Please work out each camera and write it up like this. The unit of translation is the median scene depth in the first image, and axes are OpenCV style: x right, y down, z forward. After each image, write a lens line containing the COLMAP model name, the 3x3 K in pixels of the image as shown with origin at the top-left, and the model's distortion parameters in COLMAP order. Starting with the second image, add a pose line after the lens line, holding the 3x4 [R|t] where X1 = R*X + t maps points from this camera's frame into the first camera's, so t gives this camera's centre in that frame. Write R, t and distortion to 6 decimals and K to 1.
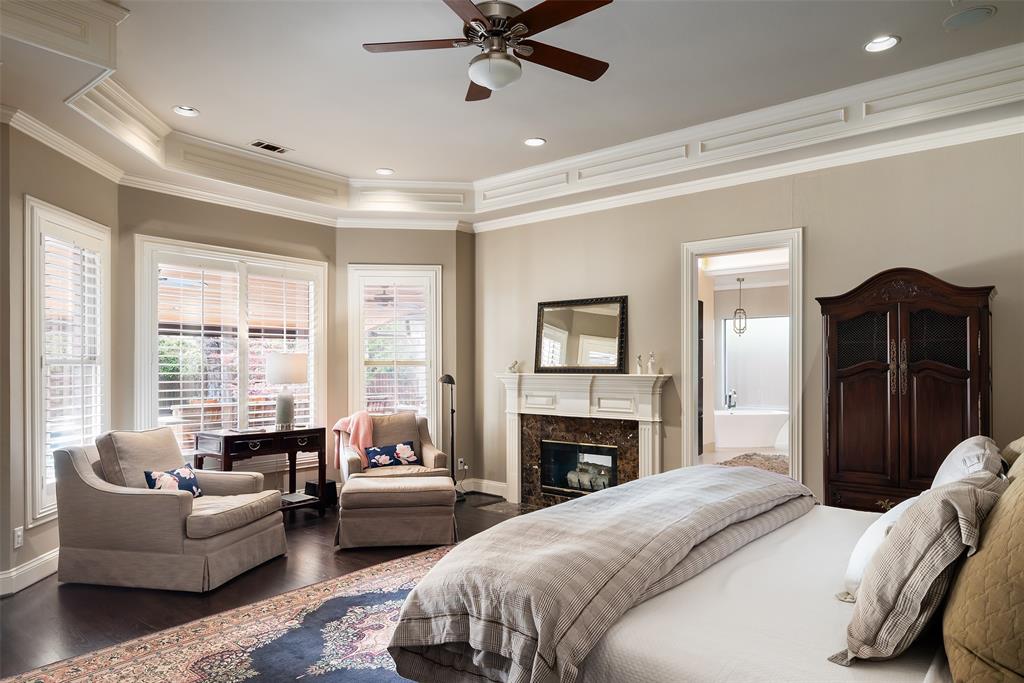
lens RADIAL K [[618.5, 0, 511.5], [0, 618.5, 374.0], [0, 0, 1]] dist [-0.000025, 0.000127]
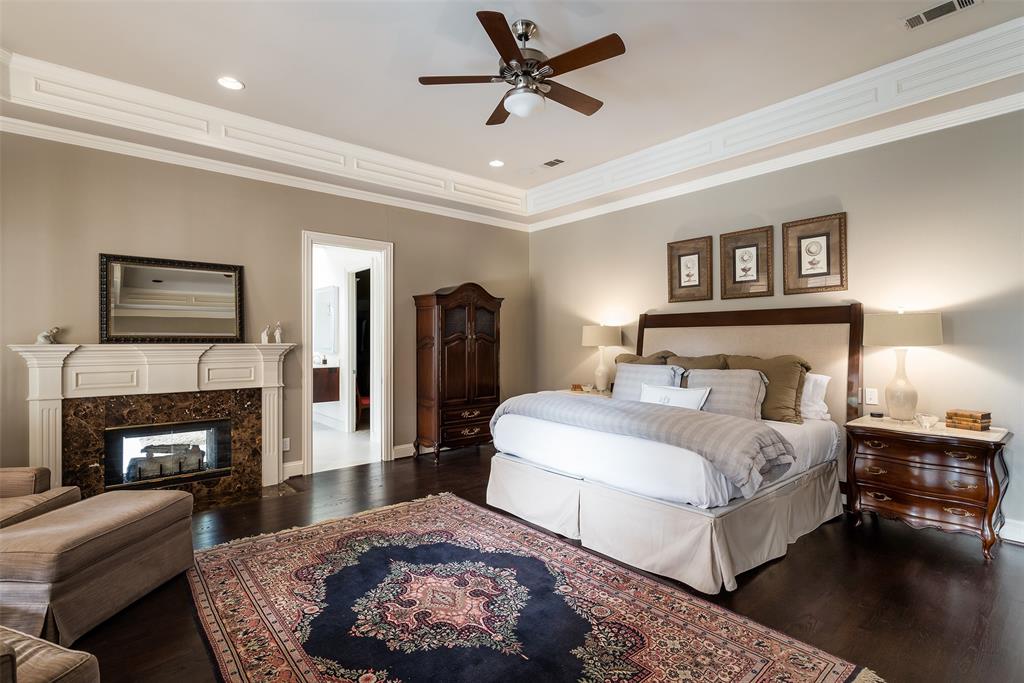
lens RADIAL K [[495.3, 0, 512.0], [0, 495.3, 341.5], [0, 0, 1]] dist [0.000411, 0.000080]
pose [[0.185051, -0.009430, 0.982684, -0.545566], [0.006370, 0.999944, 0.008396, -0.007449], [-0.982708, 0.004706, 0.185101, 0.426099]]
